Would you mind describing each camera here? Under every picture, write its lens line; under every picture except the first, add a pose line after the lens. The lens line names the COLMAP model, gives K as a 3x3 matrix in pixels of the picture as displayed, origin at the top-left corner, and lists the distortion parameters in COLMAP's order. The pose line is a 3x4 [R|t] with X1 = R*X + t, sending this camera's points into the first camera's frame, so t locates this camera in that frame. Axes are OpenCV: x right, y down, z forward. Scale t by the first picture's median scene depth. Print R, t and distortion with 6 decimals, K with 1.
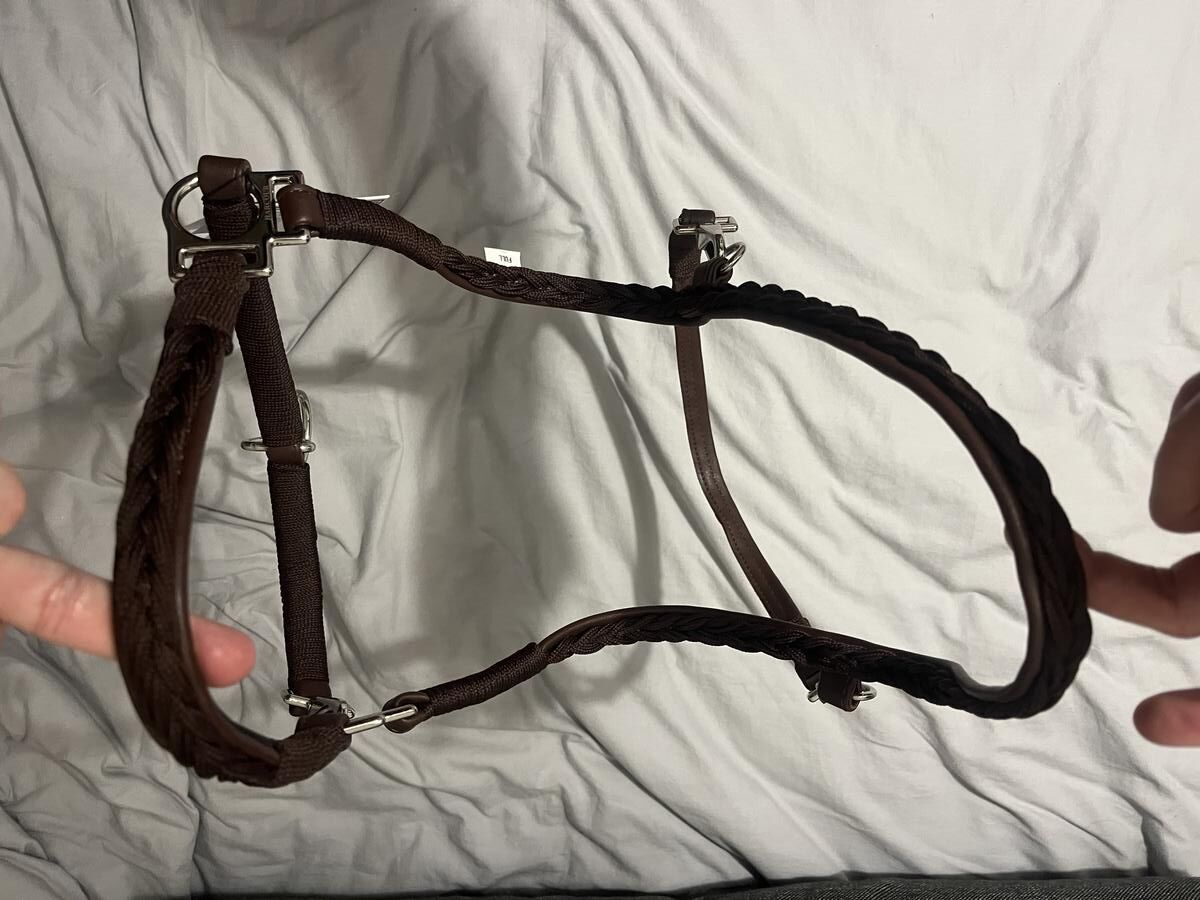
lens RADIAL K [[984.5, 0, 601.3], [0, 984.5, 455.3], [0, 0, 1]] dist [0.049619, -0.096099]
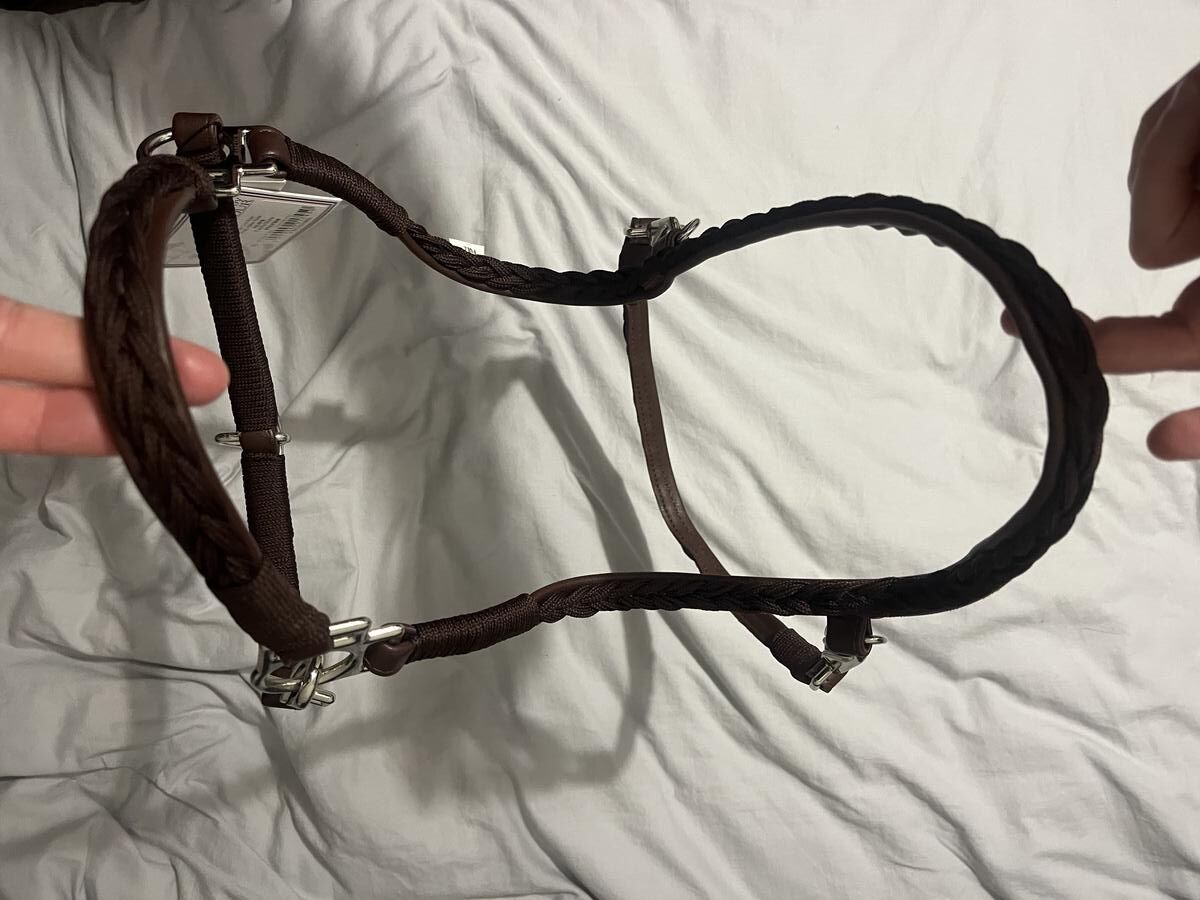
lens RADIAL K [[984.5, 0, 609.2], [0, 984.5, 434.4], [0, 0, 1]] dist [0.049619, -0.096099]
pose [[0.992986, -0.082687, 0.084505, -0.034829], [0.101965, 0.960723, -0.258096, 0.132679], [-0.059845, 0.264903, 0.962416, 0.057174]]
